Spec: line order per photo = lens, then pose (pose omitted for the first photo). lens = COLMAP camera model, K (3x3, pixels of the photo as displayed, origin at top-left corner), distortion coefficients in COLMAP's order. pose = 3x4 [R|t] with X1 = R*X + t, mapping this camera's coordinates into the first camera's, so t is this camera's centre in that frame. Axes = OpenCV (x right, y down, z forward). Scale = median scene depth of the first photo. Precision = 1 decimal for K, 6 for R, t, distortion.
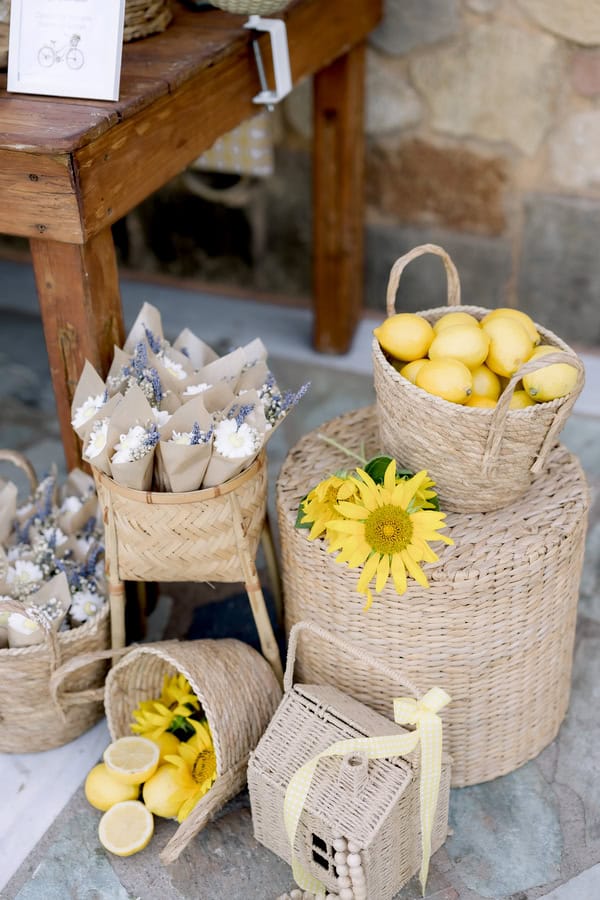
lens RADIAL K [[1311.5, 0, 296.7], [0, 1311.5, 445.6], [0, 0, 1]] dist [0.005208, 0.040190]
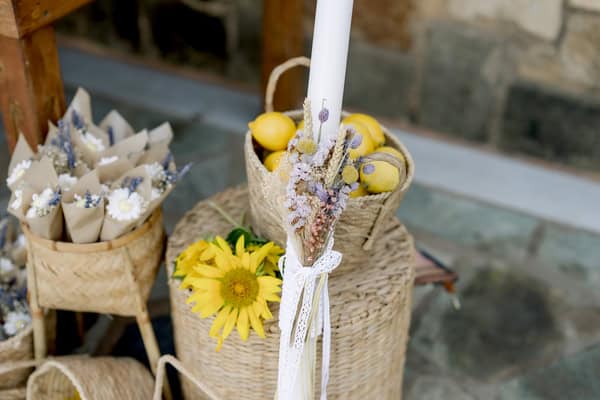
lens RADIAL K [[874.3, 0, 319.3], [0, 874.3, 191.8], [0, 0, 1]] dist [0.005208, 0.040190]
pose [[0.996123, 0.075260, -0.045557, 0.167959], [-0.074316, 0.996990, 0.022078, -0.047536], [0.047081, -0.018606, 0.998718, 0.177288]]
